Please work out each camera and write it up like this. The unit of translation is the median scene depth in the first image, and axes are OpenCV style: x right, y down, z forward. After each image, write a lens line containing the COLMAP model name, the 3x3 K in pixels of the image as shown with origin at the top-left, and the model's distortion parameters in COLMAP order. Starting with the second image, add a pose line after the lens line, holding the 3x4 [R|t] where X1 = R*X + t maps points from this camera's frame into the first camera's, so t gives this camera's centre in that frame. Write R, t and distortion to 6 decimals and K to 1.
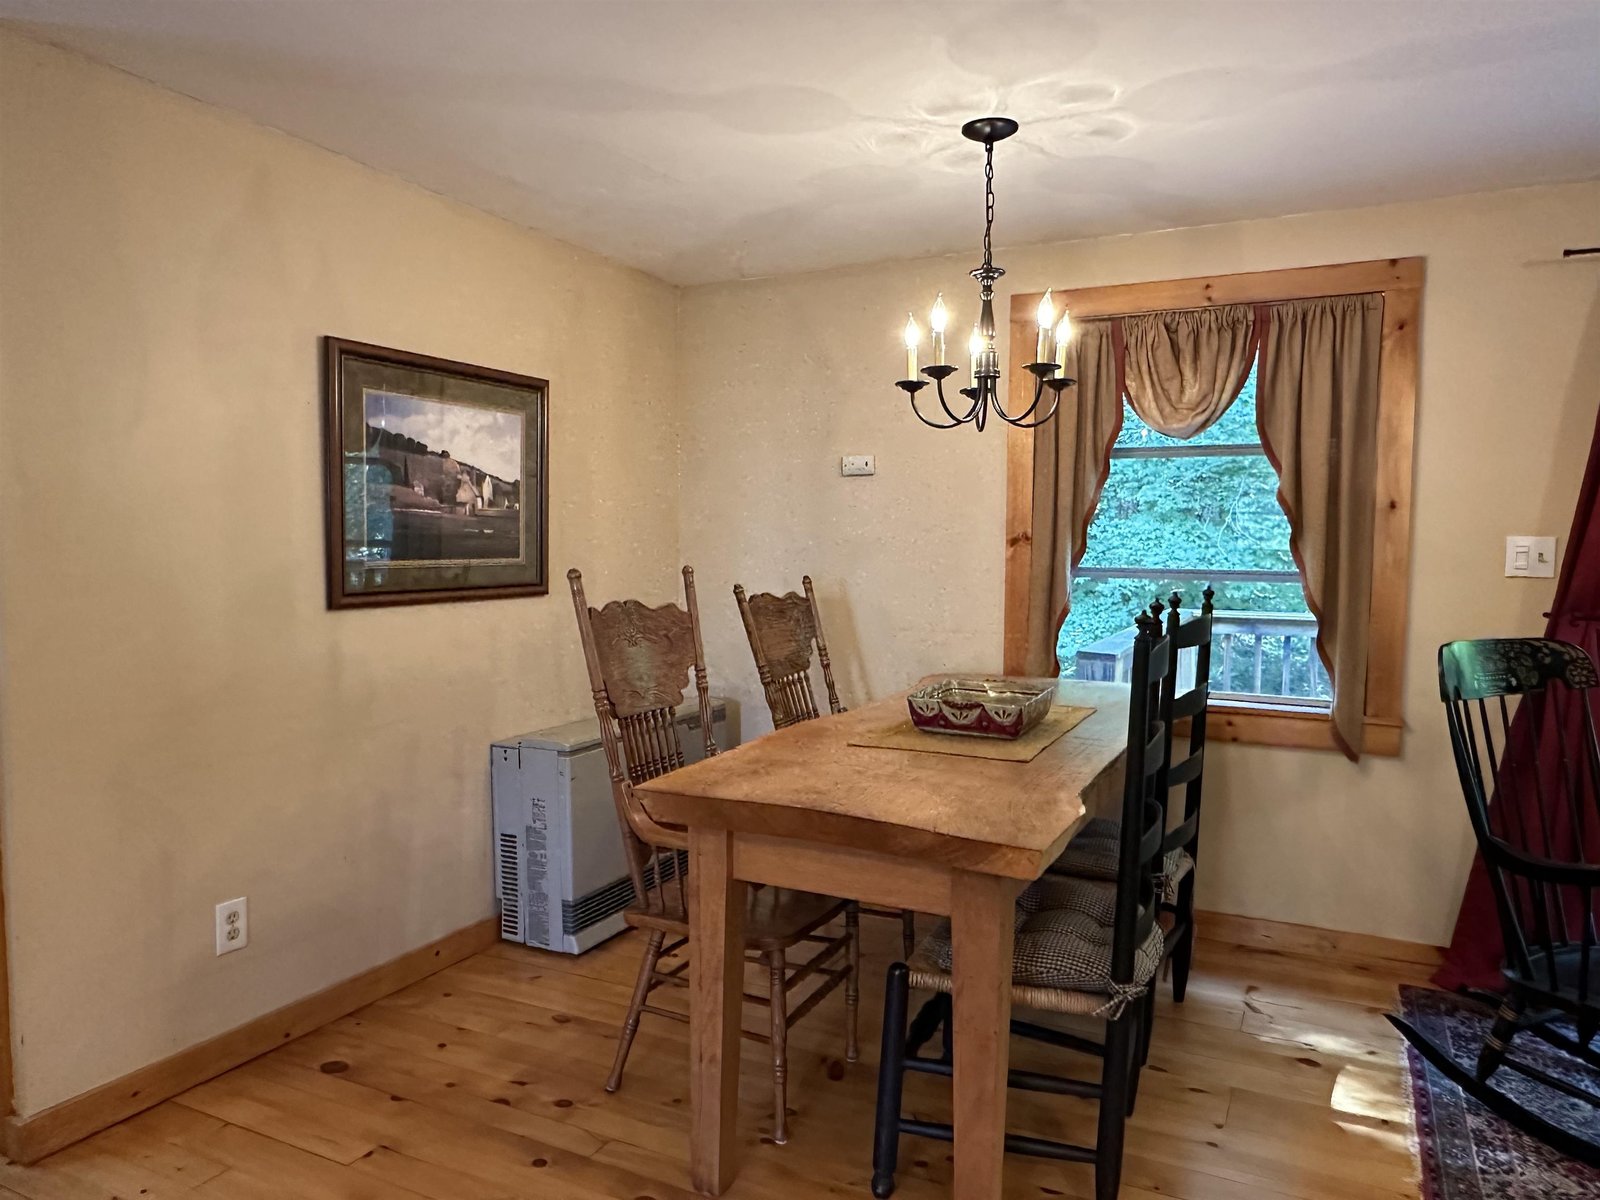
lens RADIAL K [[1080.3, 0, 800.0], [0, 1080.3, 600.0], [0, 0, 1]] dist [-0.031404, -0.000088]
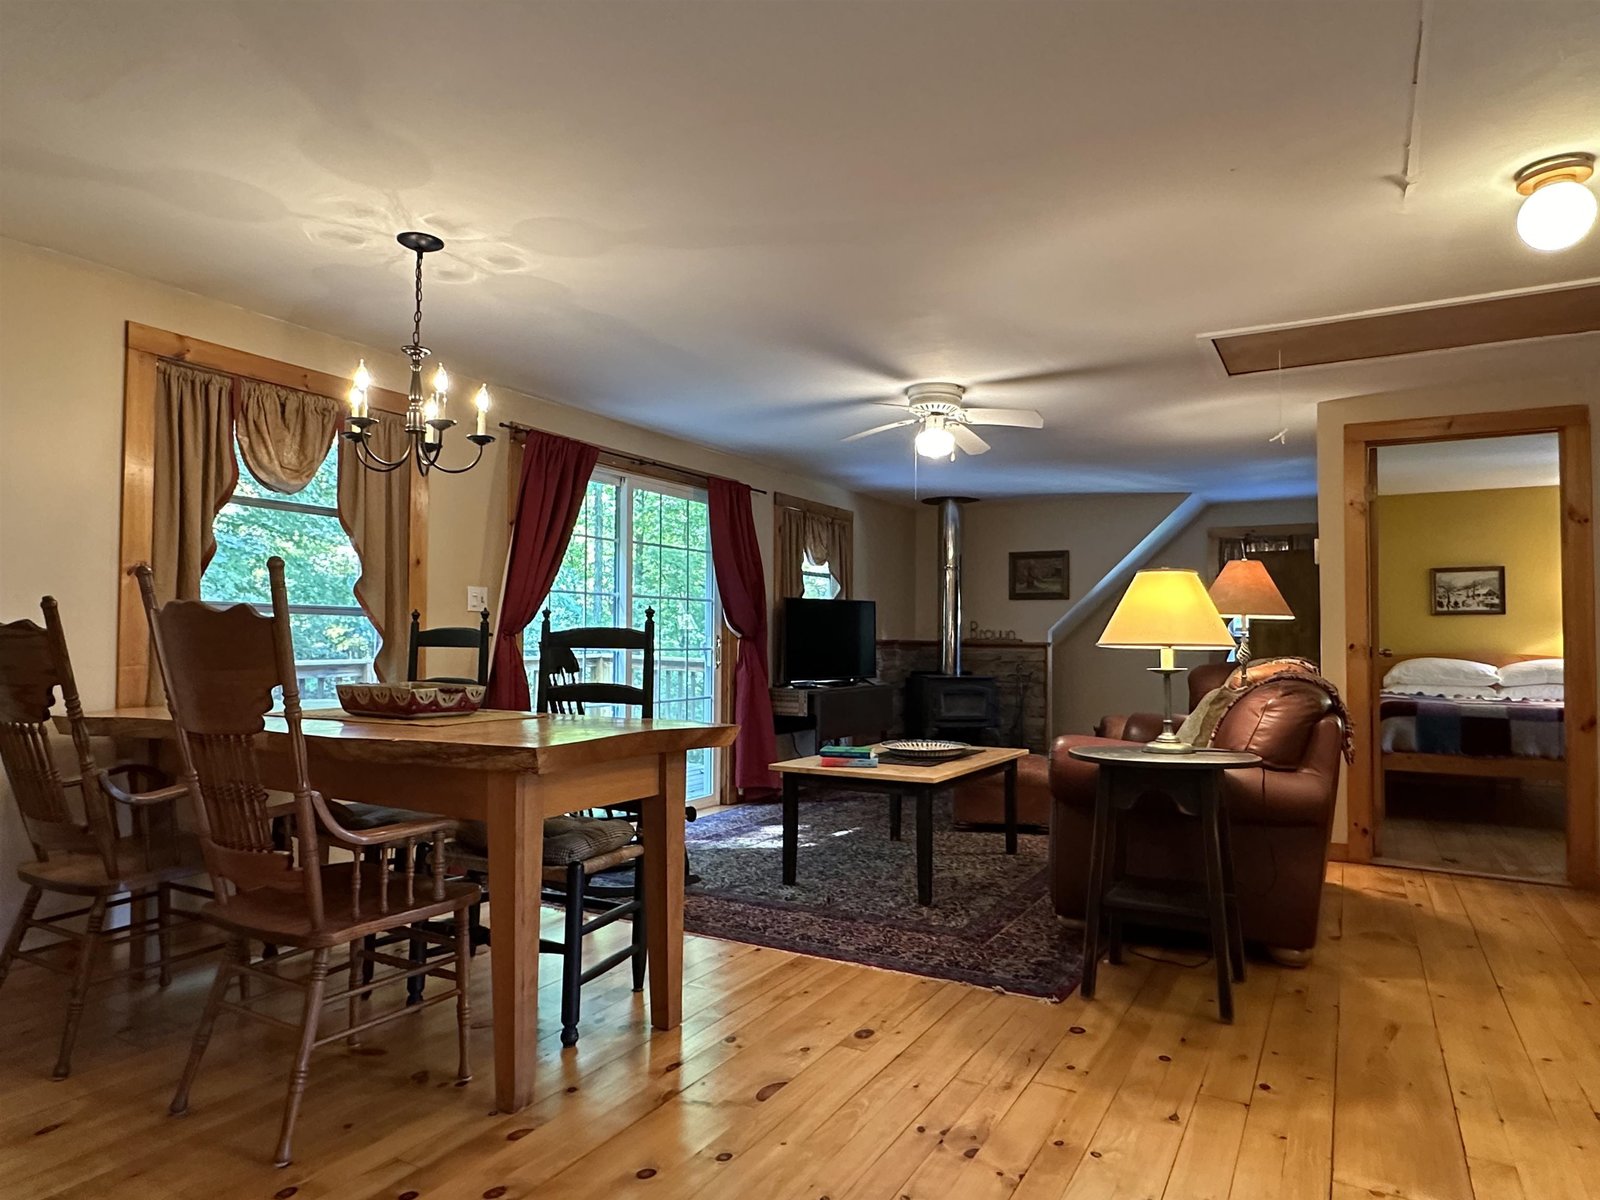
lens RADIAL K [[971.6, 0, 800.0], [0, 971.6, 600.0], [0, 0, 1]] dist [0.001144, 0.000380]
pose [[0.048253, 0.039541, 0.998052, -0.939866], [0.050923, 0.997819, -0.041994, 0.057922], [-0.997536, 0.052850, 0.046134, 0.519651]]
